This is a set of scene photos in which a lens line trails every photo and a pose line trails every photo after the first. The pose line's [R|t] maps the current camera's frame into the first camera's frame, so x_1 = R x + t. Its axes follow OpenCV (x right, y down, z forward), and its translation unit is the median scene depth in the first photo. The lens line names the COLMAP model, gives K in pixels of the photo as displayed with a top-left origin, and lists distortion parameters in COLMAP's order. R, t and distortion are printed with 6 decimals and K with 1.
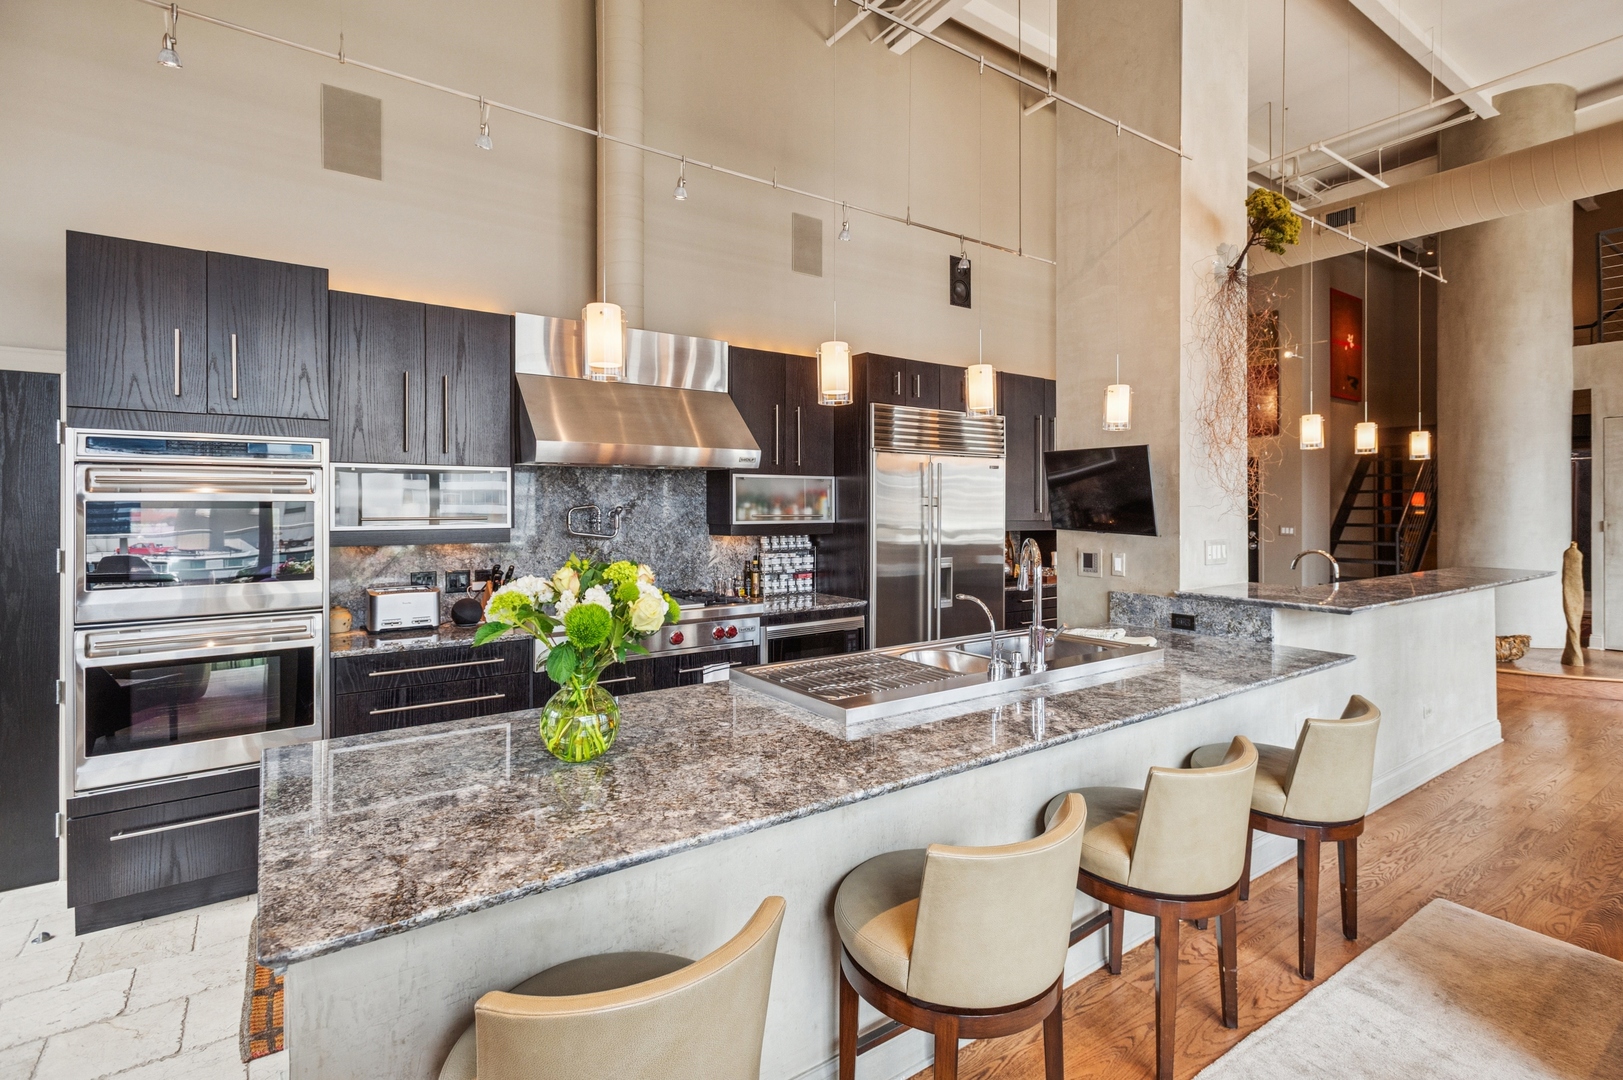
lens RADIAL K [[775.1, 0, 815.3], [0, 775.1, 504.8], [0, 0, 1]] dist [-0.000461, -0.000305]
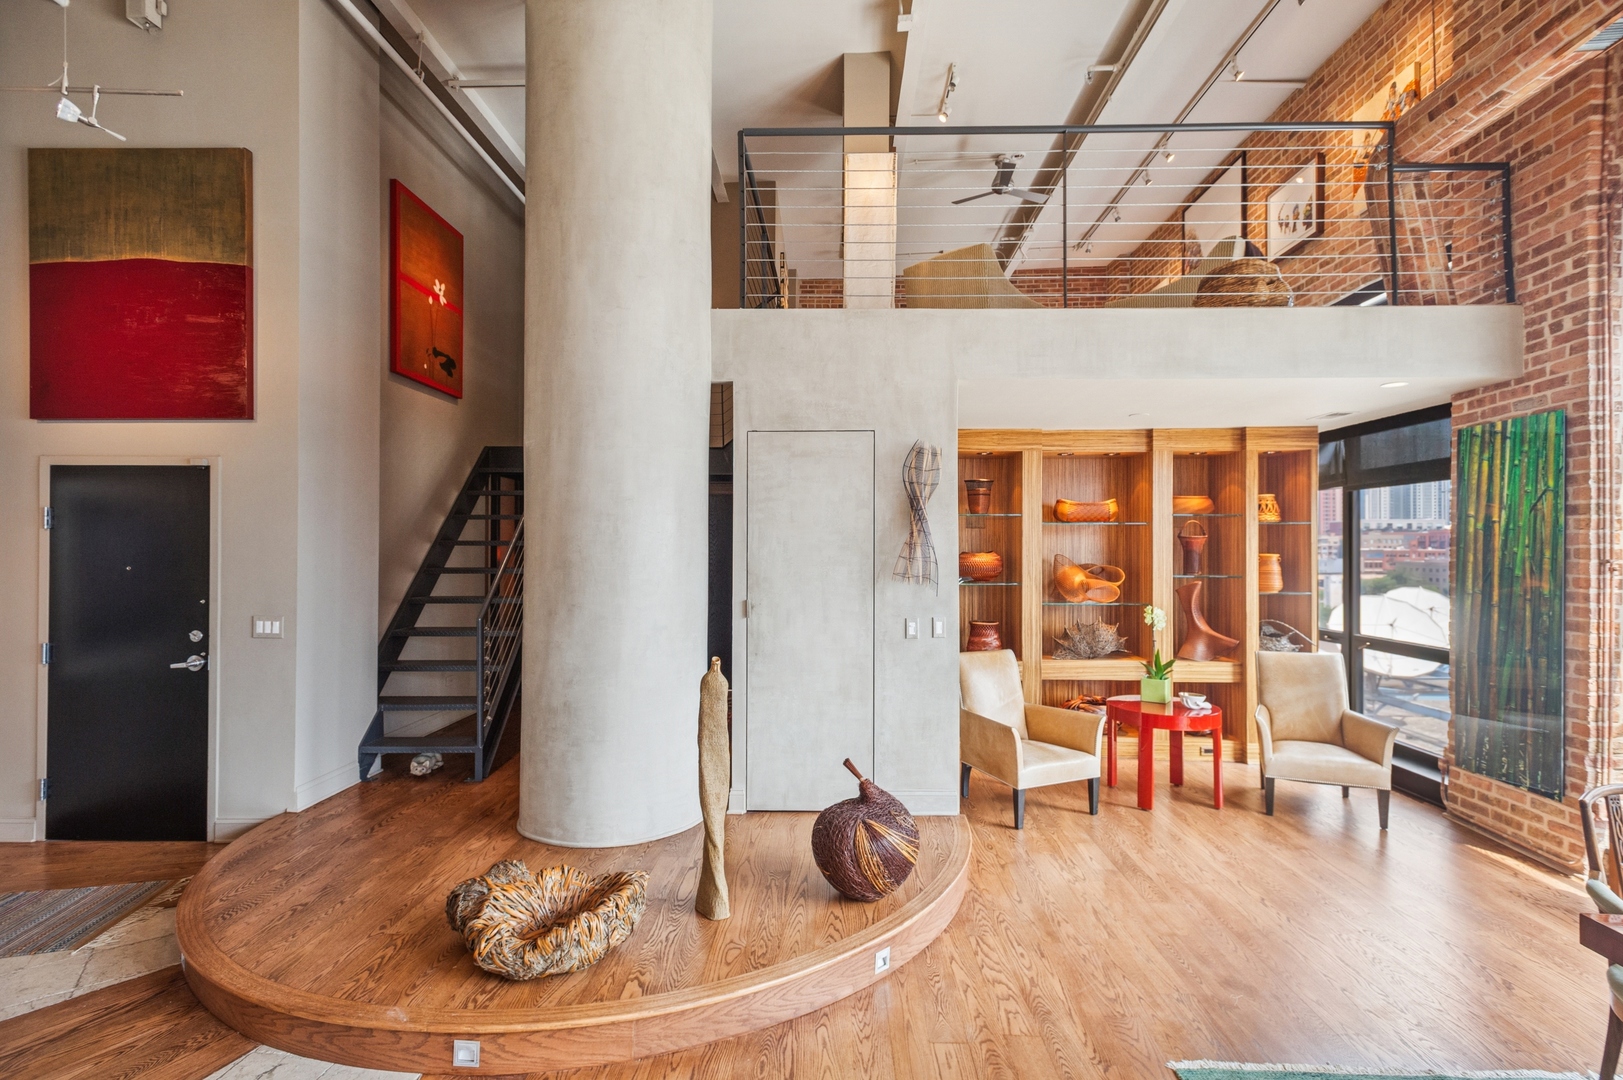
lens RADIAL K [[750.8, 0, 814.9], [0, 750.8, 543.4], [0, 0, 1]] dist [0.000446, -0.000577]
pose [[0.598900, 0.007013, 0.800793, 0.550609], [-0.003215, 0.999975, -0.006353, -0.018954], [-0.800818, 0.001231, 0.598907, 0.576116]]
